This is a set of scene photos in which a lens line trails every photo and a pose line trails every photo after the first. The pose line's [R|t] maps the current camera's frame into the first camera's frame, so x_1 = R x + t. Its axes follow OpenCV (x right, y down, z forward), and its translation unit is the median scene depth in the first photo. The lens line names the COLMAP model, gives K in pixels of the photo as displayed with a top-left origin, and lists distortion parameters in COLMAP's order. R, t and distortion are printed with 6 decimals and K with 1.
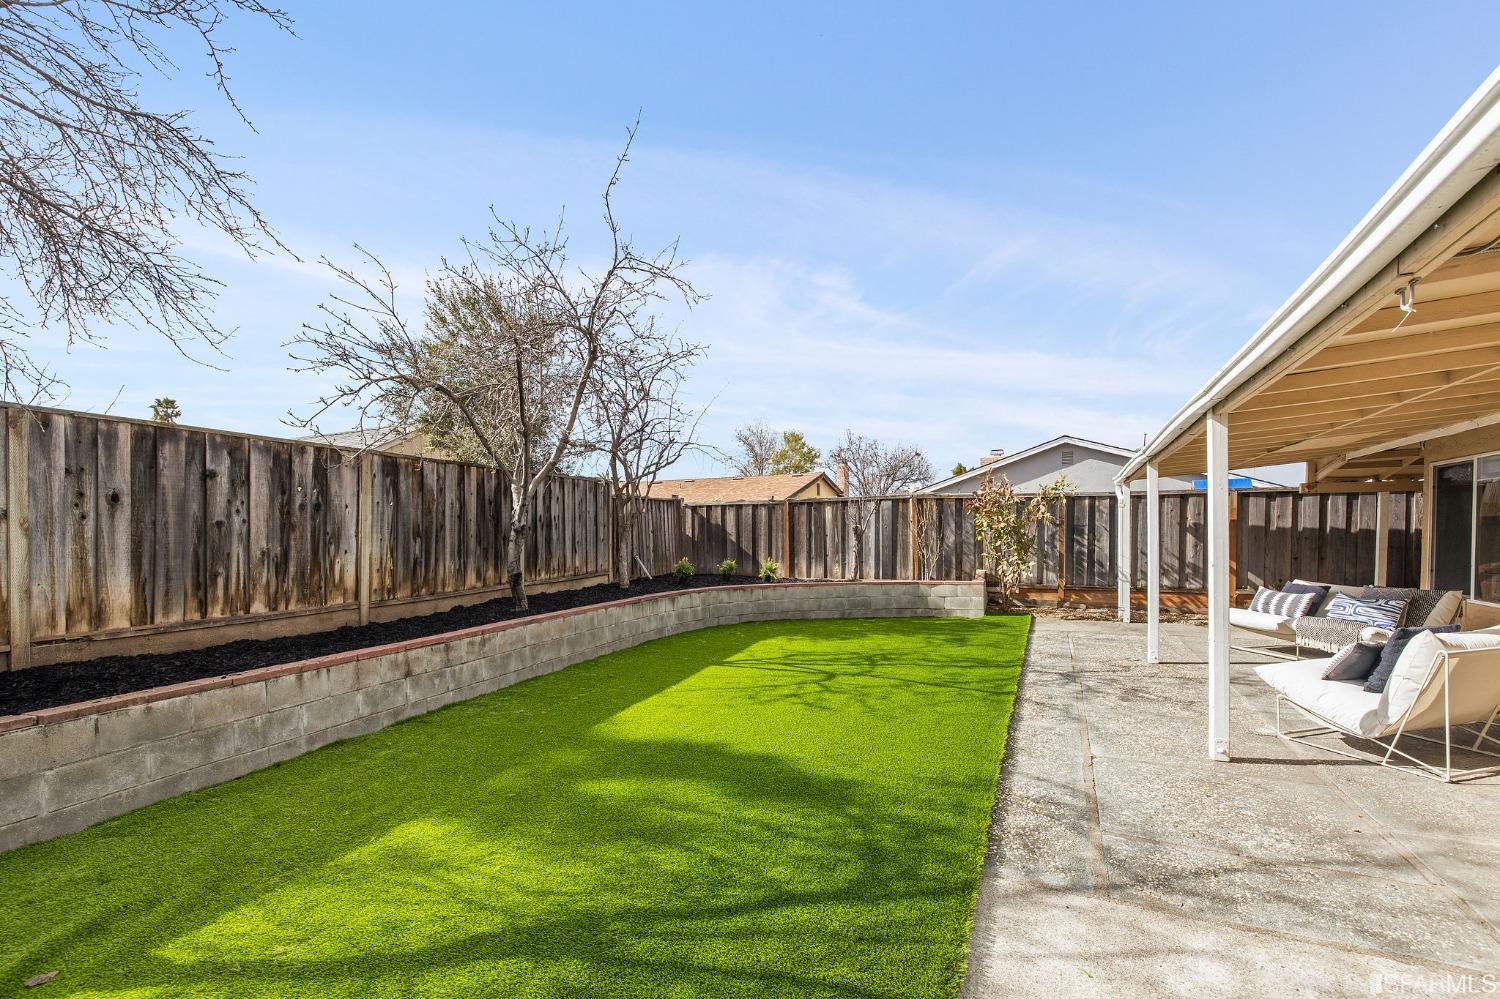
lens RADIAL K [[654.1, 0, 747.7], [0, 654.1, 529.9], [0, 0, 1]] dist [0.000628, 0.000543]
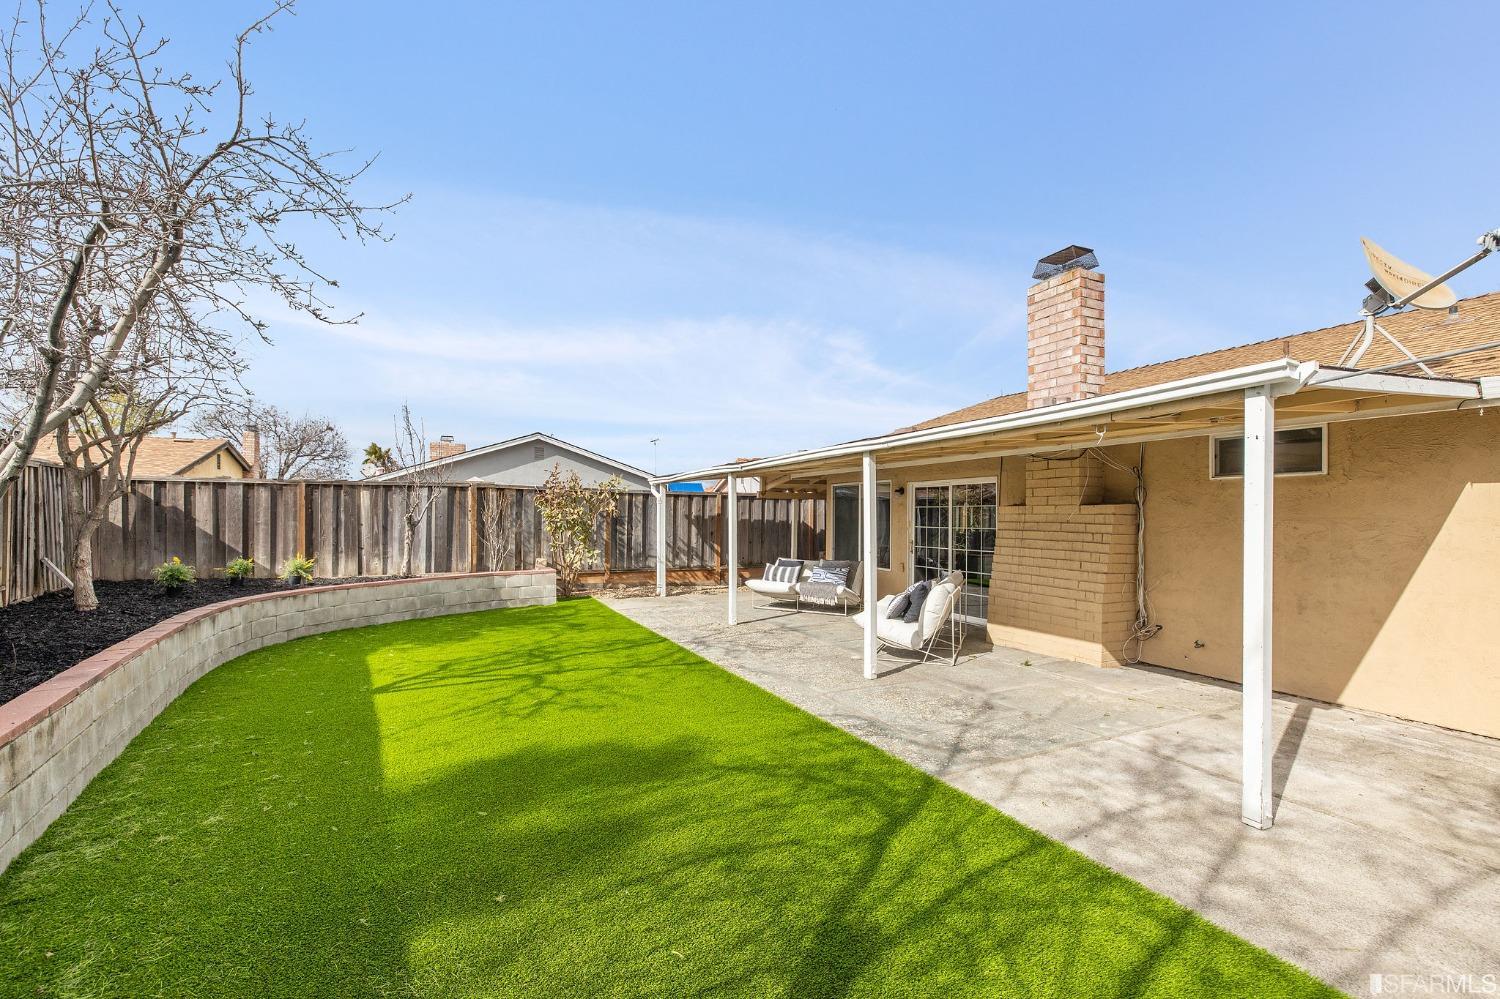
lens RADIAL K [[633.9, 0, 750.0], [0, 633.9, 499.5], [0, 0, 1]] dist [-0.001124, 0.000179]
pose [[0.623000, 0.032173, 0.781560, -0.373444], [-0.013704, 0.999449, -0.030218, -0.011735], [-0.782102, 0.008116, 0.623098, 0.161913]]
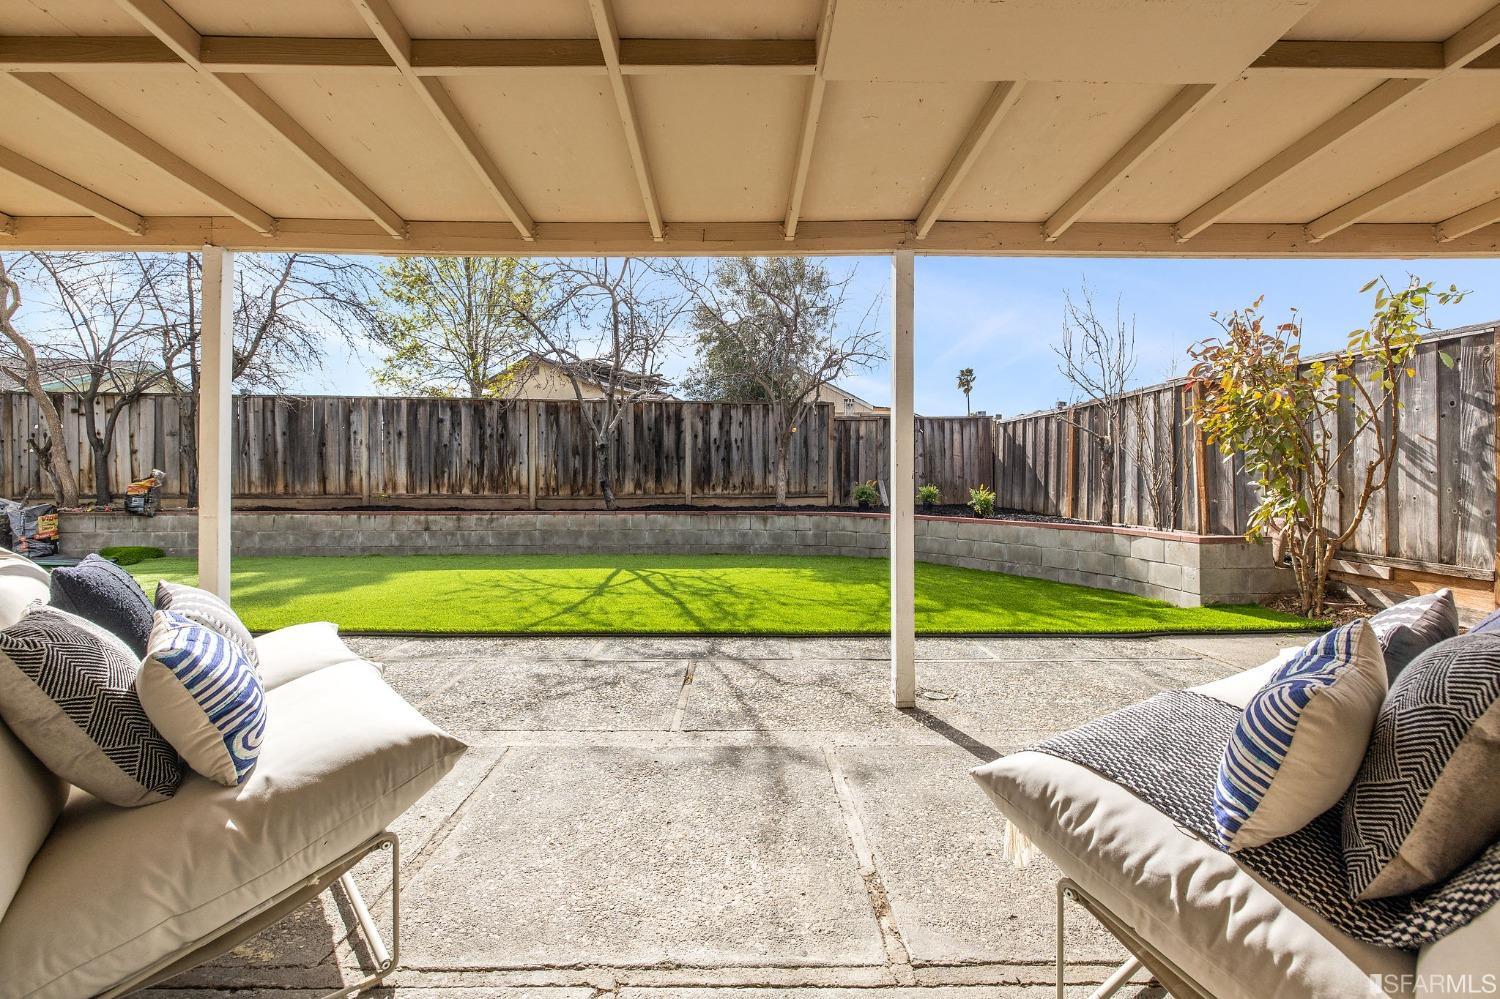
lens RADIAL K [[637.6, 0, 750.5], [0, 637.6, 471.7], [0, 0, 1]] dist [-0.001832, -0.000066]
pose [[0.432359, 0.000083, -0.901702, 0.943175], [-0.004538, 0.999988, -0.002084, 0.049760], [0.901690, 0.004993, 0.432354, 0.730387]]
